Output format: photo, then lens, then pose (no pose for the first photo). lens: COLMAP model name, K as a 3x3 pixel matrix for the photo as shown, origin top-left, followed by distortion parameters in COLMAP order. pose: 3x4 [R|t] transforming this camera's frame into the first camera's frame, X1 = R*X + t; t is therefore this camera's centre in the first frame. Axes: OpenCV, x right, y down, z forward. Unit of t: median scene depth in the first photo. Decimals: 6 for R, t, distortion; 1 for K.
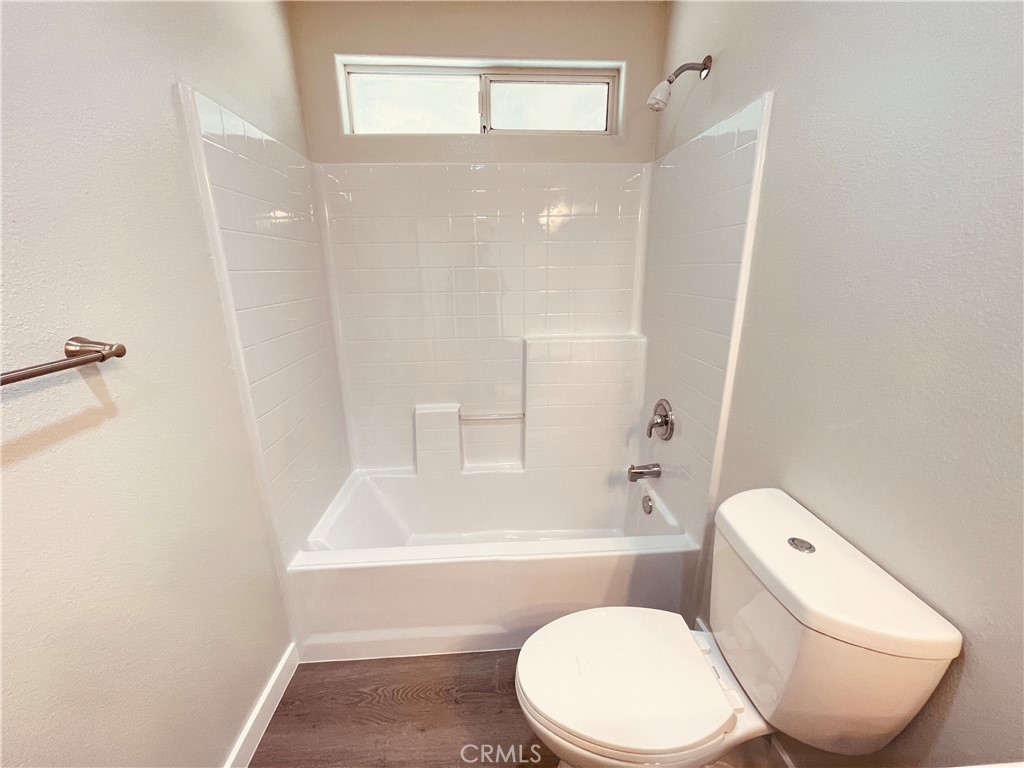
lens RADIAL K [[411.7, 0, 507.0], [0, 411.7, 385.1], [0, 0, 1]] dist [-0.000372, -0.000153]
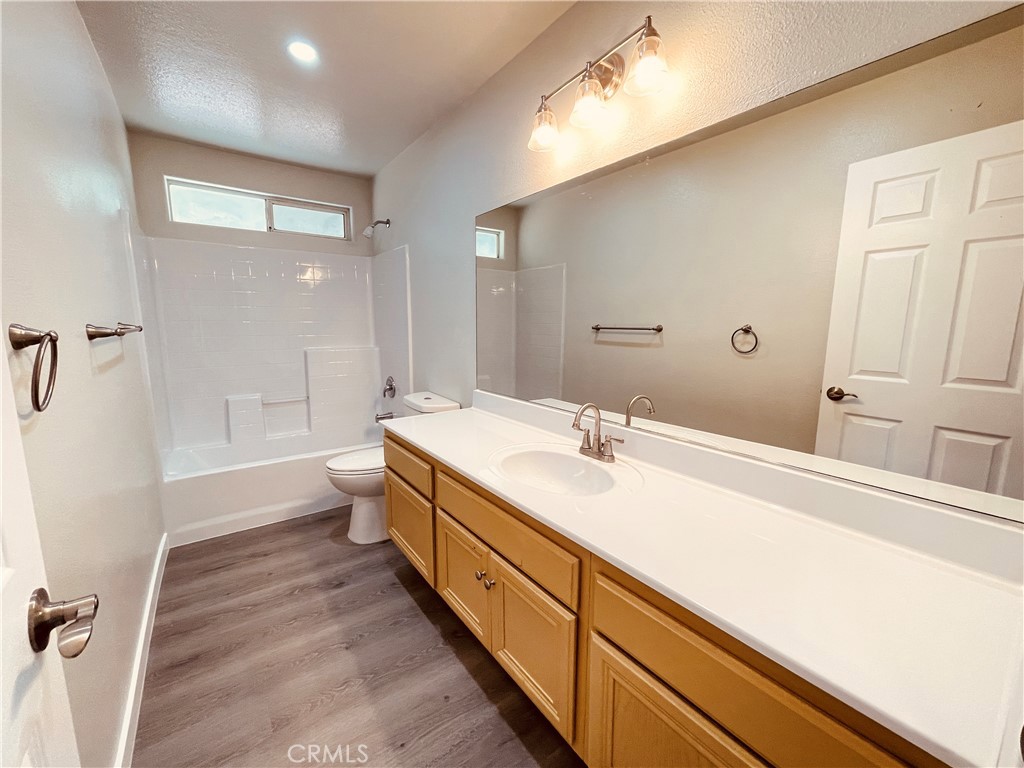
lens RADIAL K [[411.7, 0, 507.0], [0, 411.7, 385.1], [0, 0, 1]] dist [-0.000372, -0.000153]
pose [[0.839744, -0.062500, 0.539373, -0.194424], [0.132078, 0.987030, -0.091258, 0.311544], [-0.526674, 0.147873, 0.837107, -0.871066]]
